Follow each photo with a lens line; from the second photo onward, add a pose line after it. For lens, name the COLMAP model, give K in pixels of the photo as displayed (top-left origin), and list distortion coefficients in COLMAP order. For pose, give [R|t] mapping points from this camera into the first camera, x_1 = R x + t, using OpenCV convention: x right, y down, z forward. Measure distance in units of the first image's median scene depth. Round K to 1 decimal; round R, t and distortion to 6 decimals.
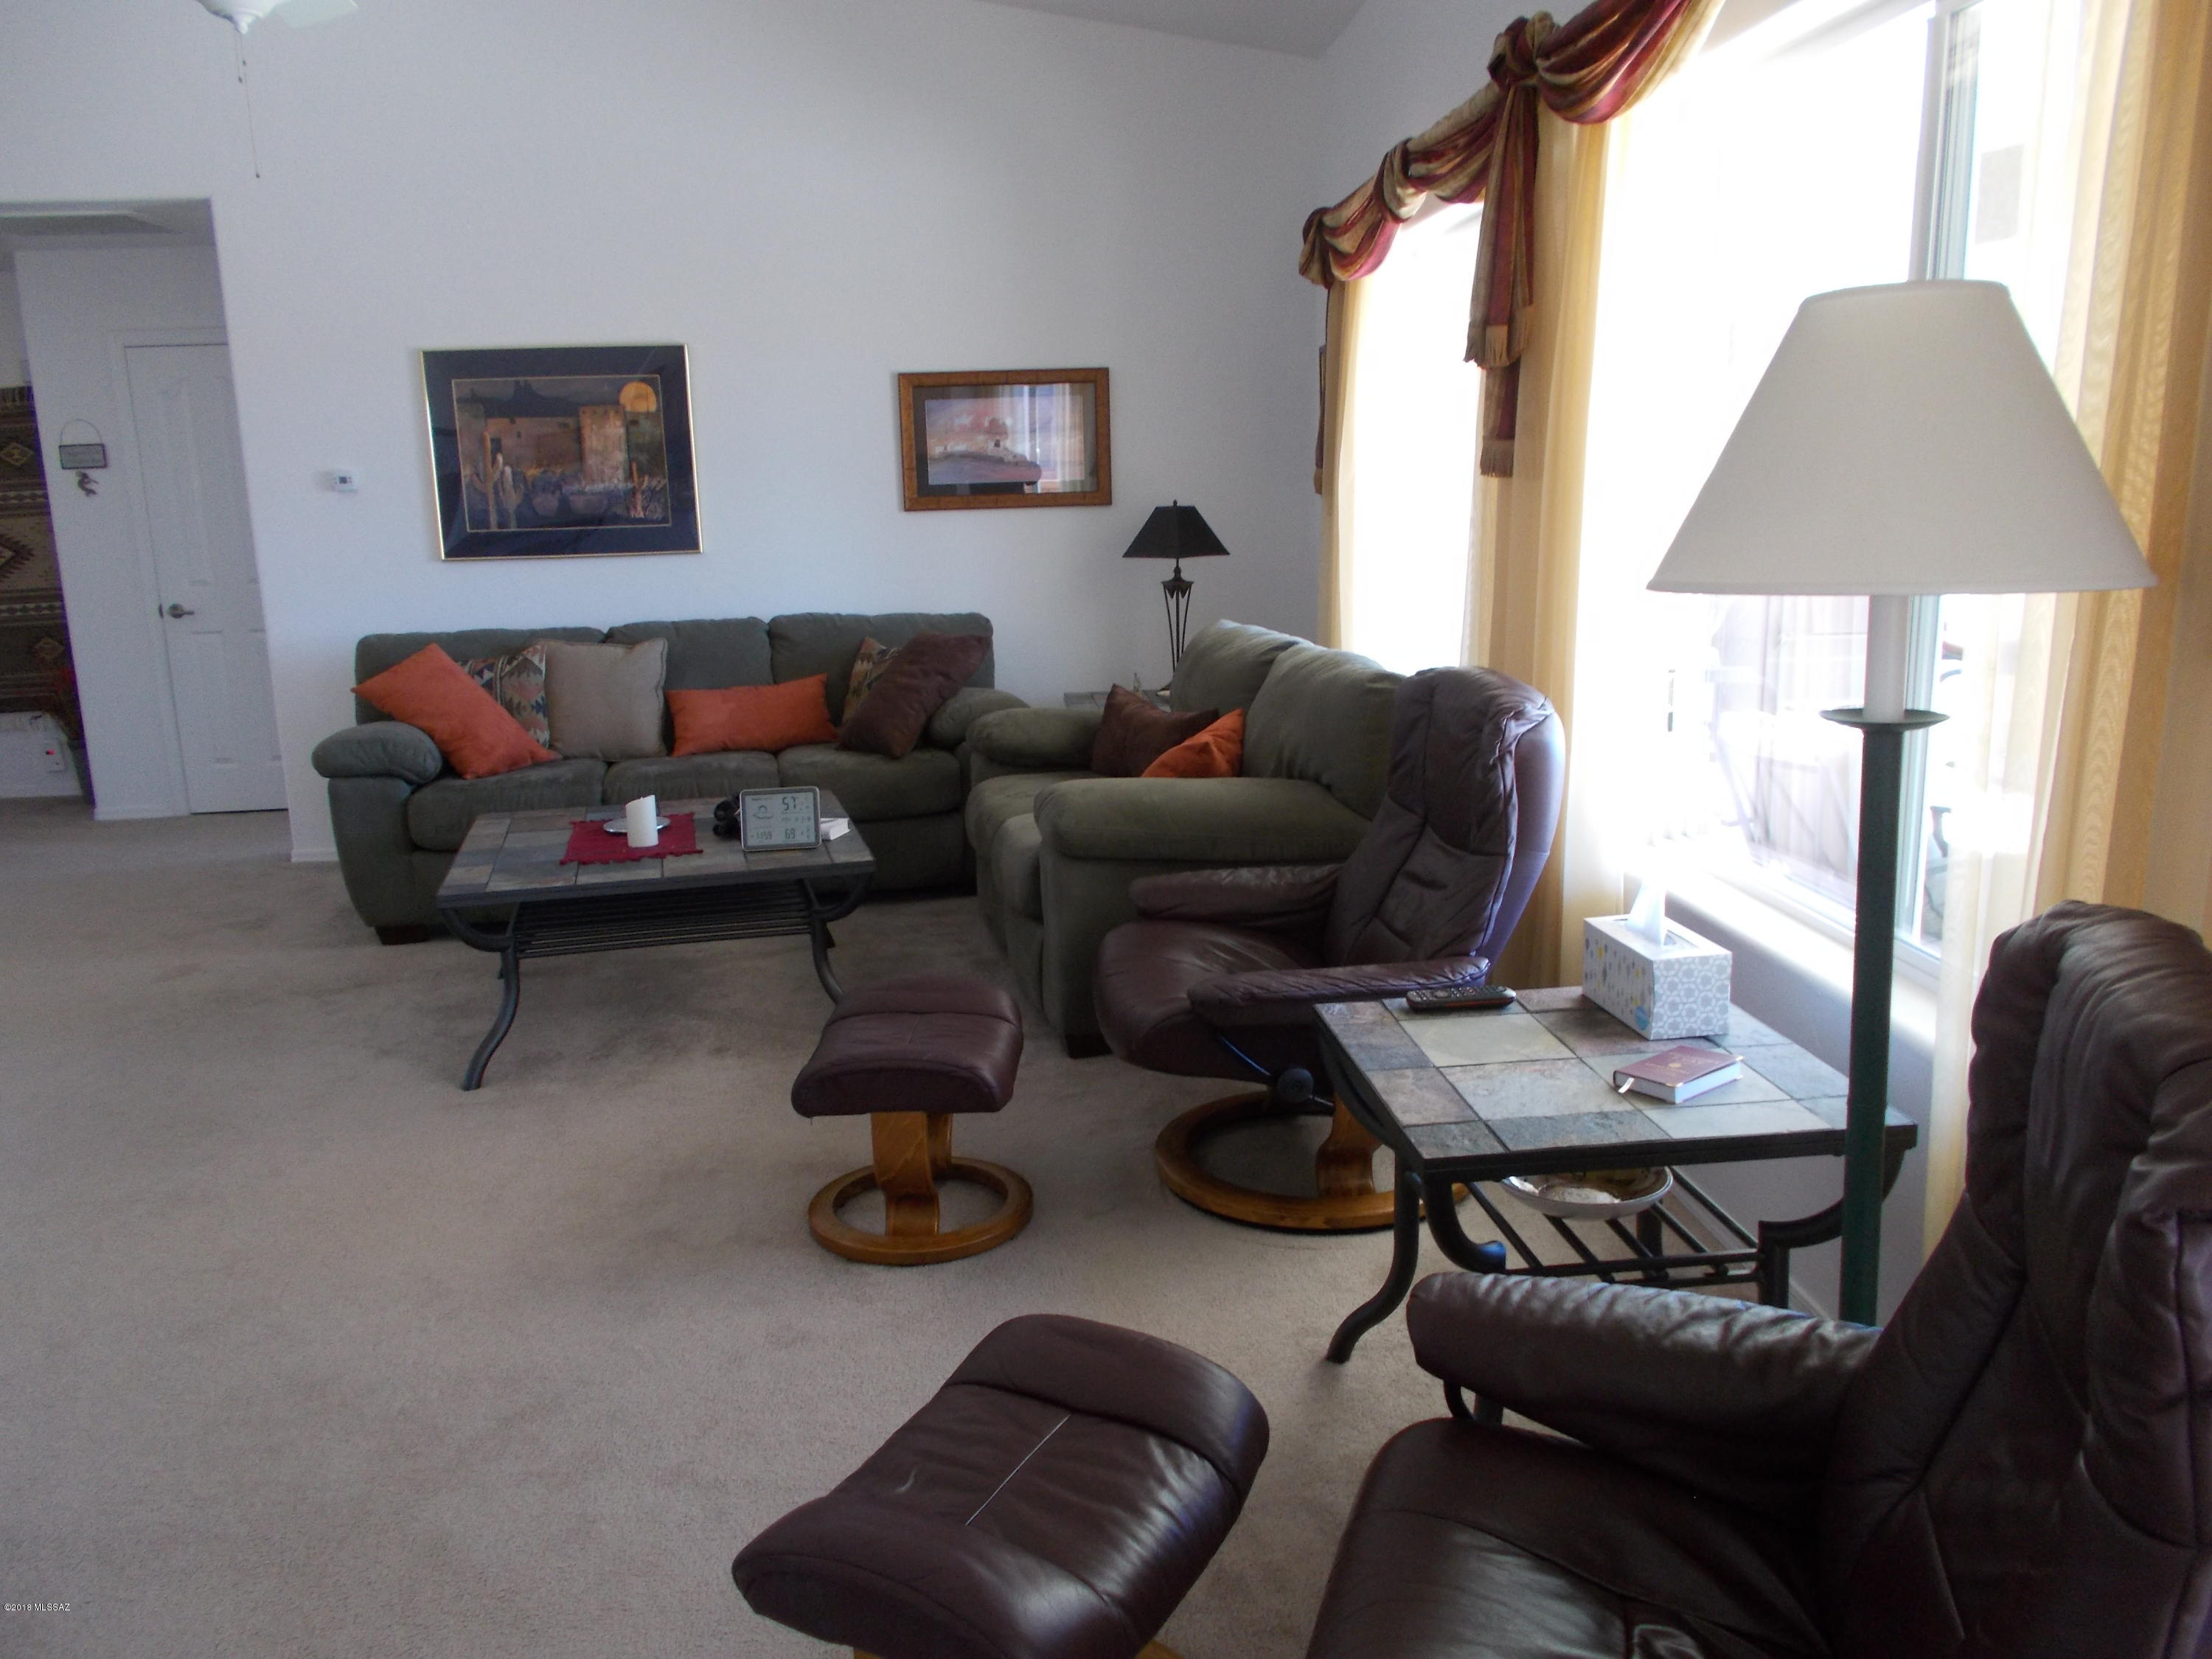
lens RADIAL K [[1688.3, 0, 1105.7], [0, 1688.3, 839.2], [0, 0, 1]] dist [0.030036, -0.011950]
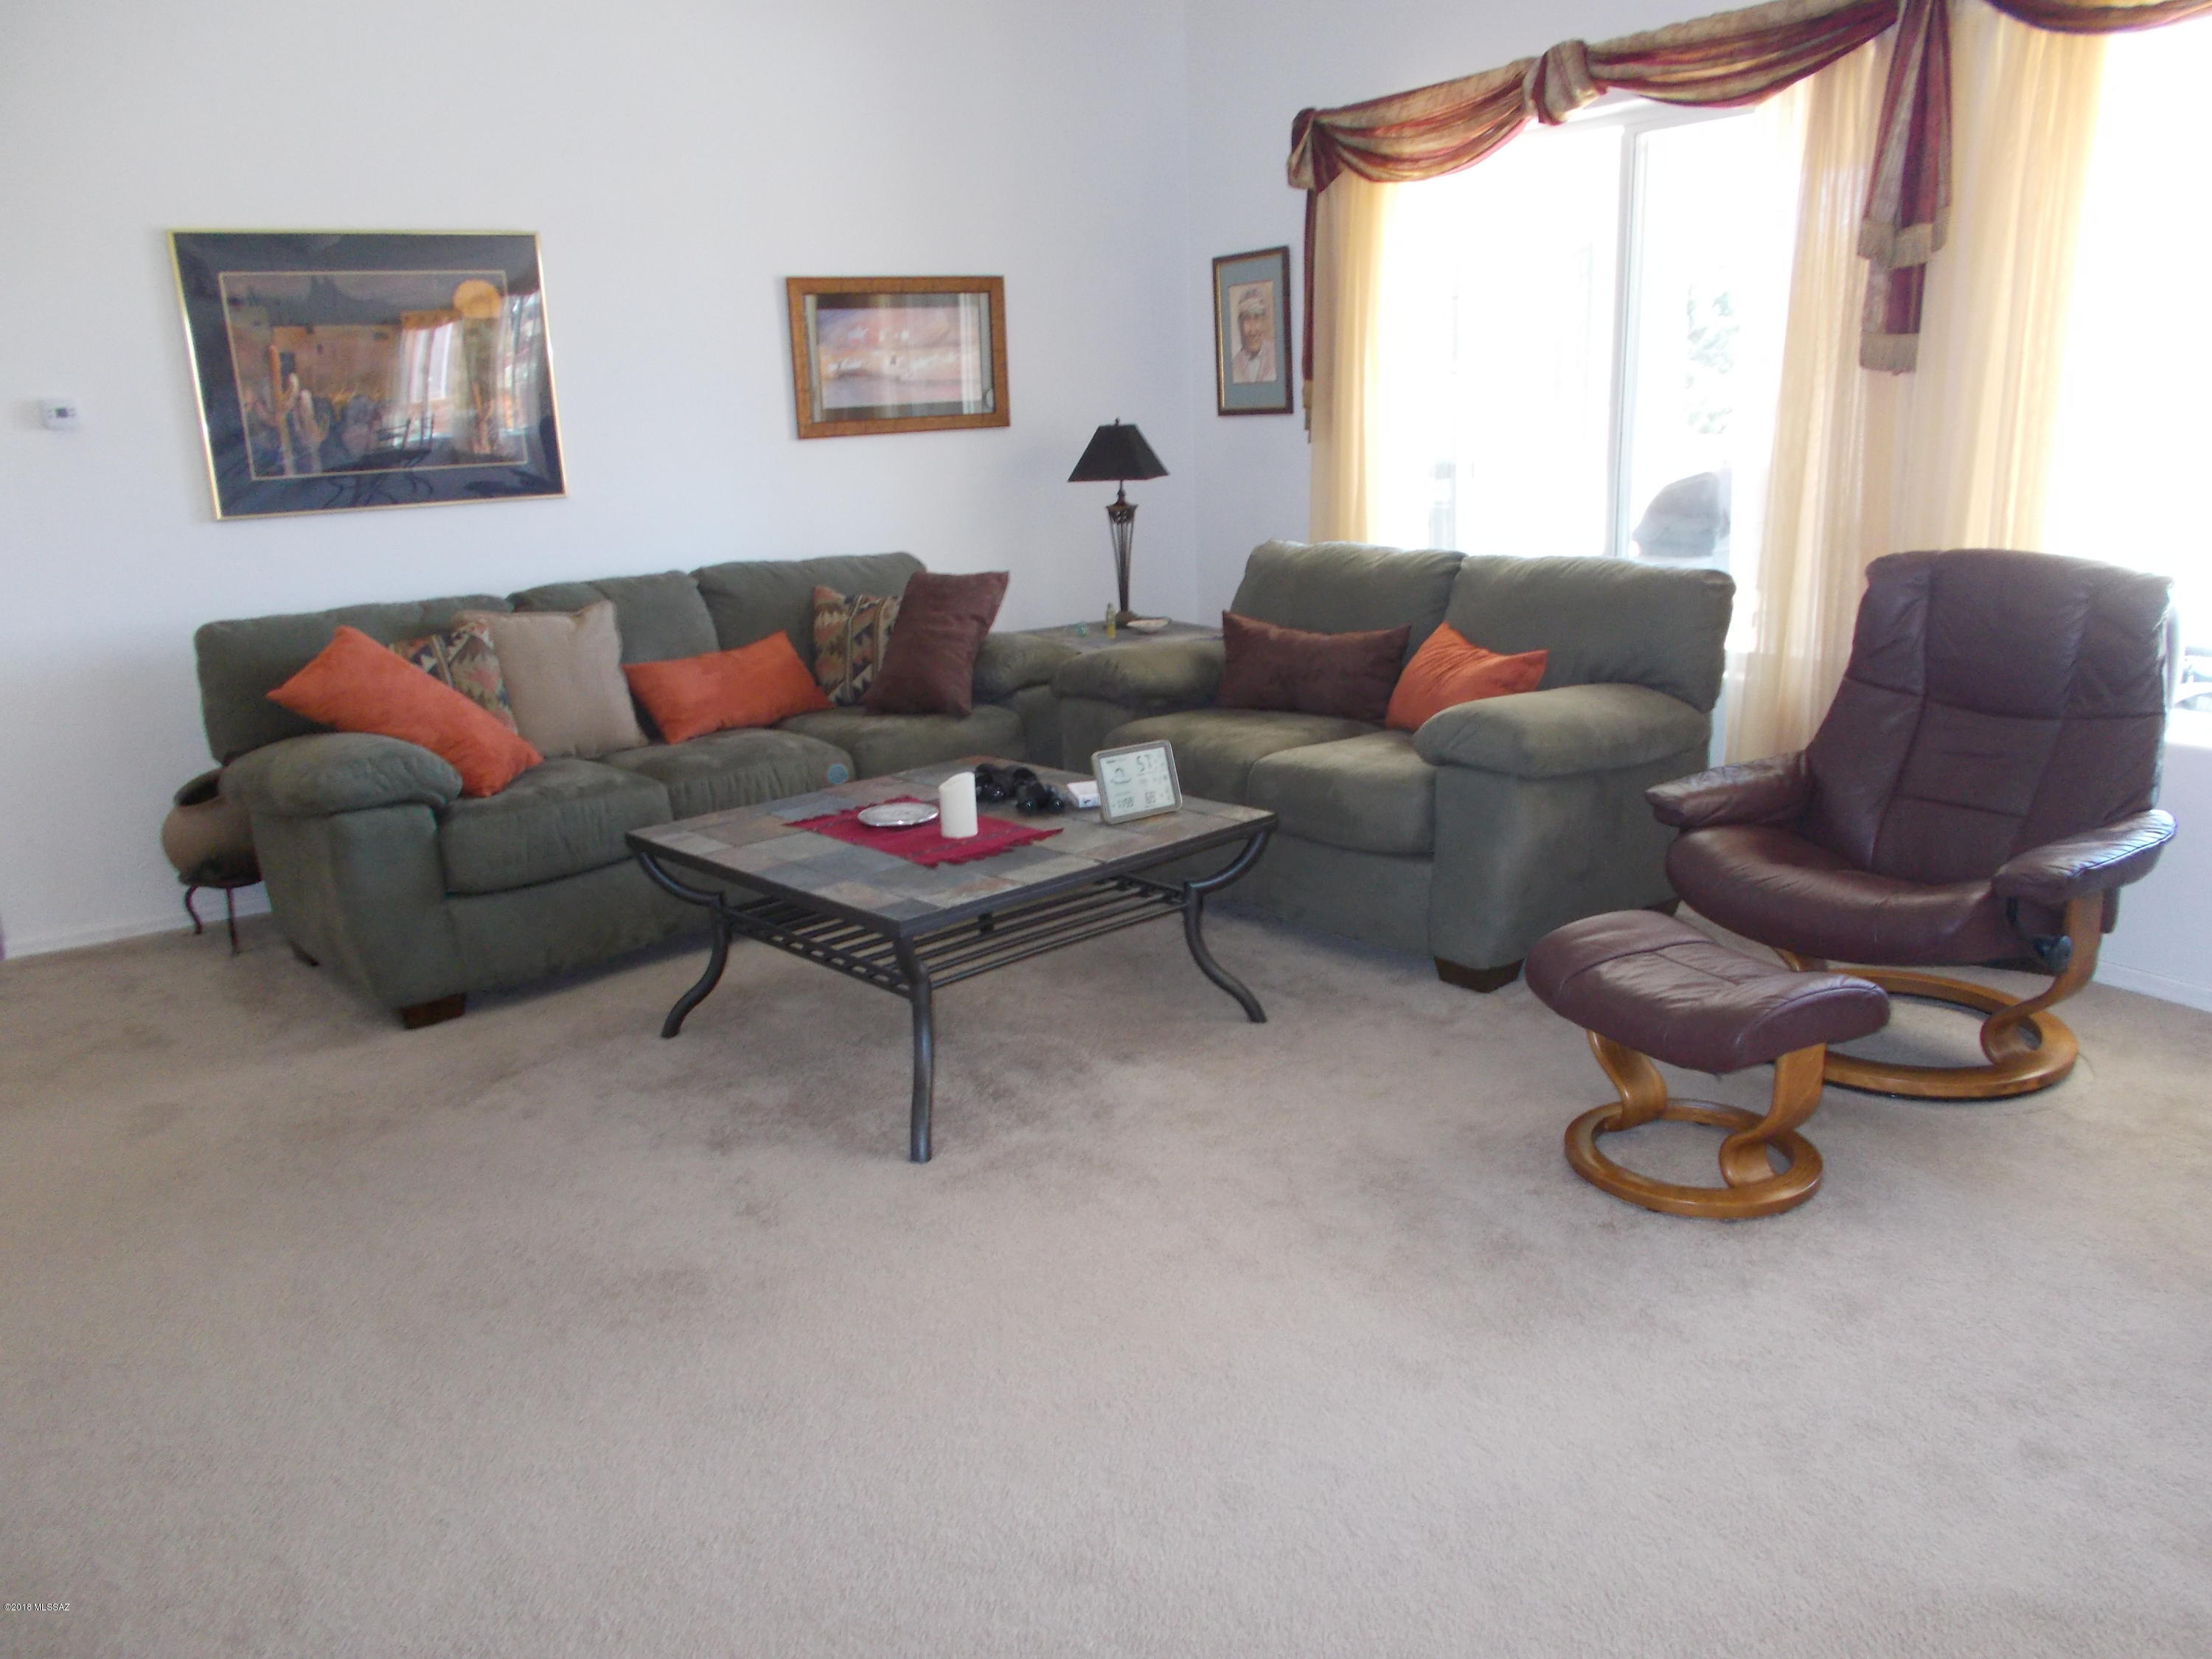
lens RADIAL K [[1688.3, 0, 1105.8], [0, 1688.3, 828.4], [0, 0, 1]] dist [0.030036, -0.011950]
pose [[0.881184, -0.128137, 0.455077, -0.414561], [0.117168, 0.991731, 0.052367, -0.024552], [-0.458024, 0.007175, 0.888911, 0.166184]]
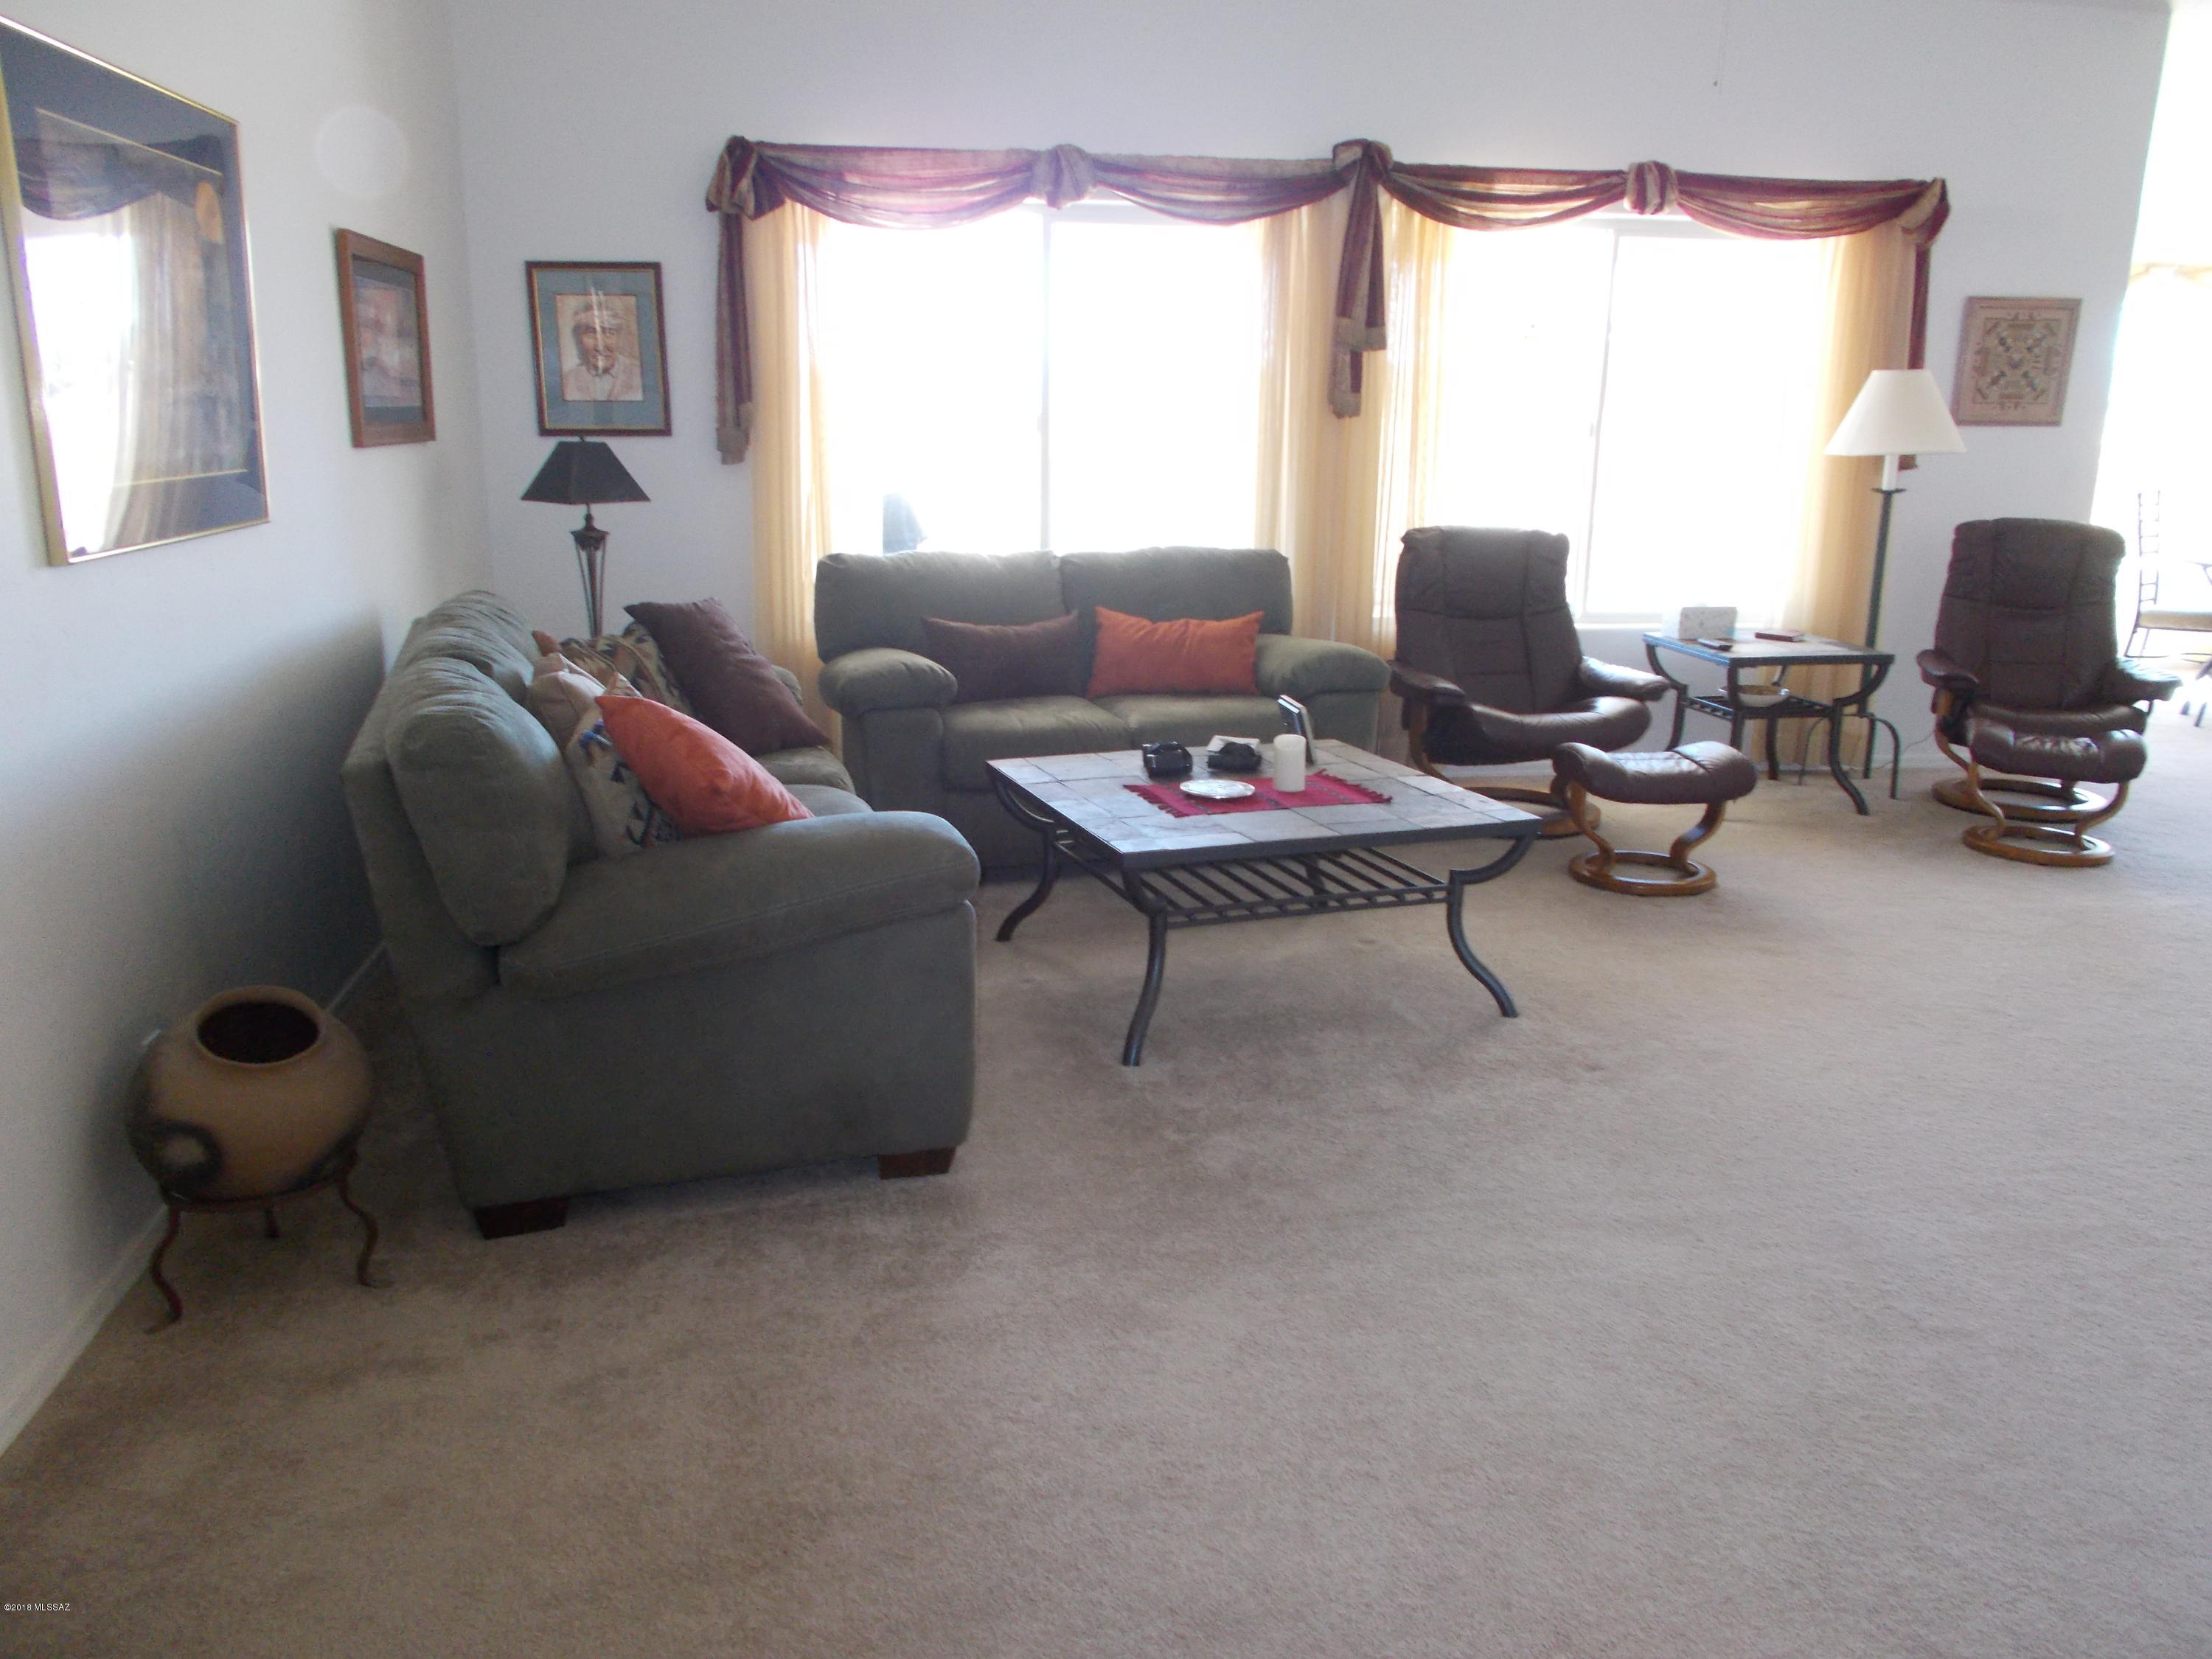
lens RADIAL K [[1688.3, 0, 1106.4], [0, 1688.3, 825.1], [0, 0, 1]] dist [0.030036, -0.011950]
pose [[-0.094300, -0.213022, 0.972486, -0.830456], [0.209727, 0.950666, 0.228579, -0.151226], [-0.973202, 0.225512, -0.044971, 0.814441]]
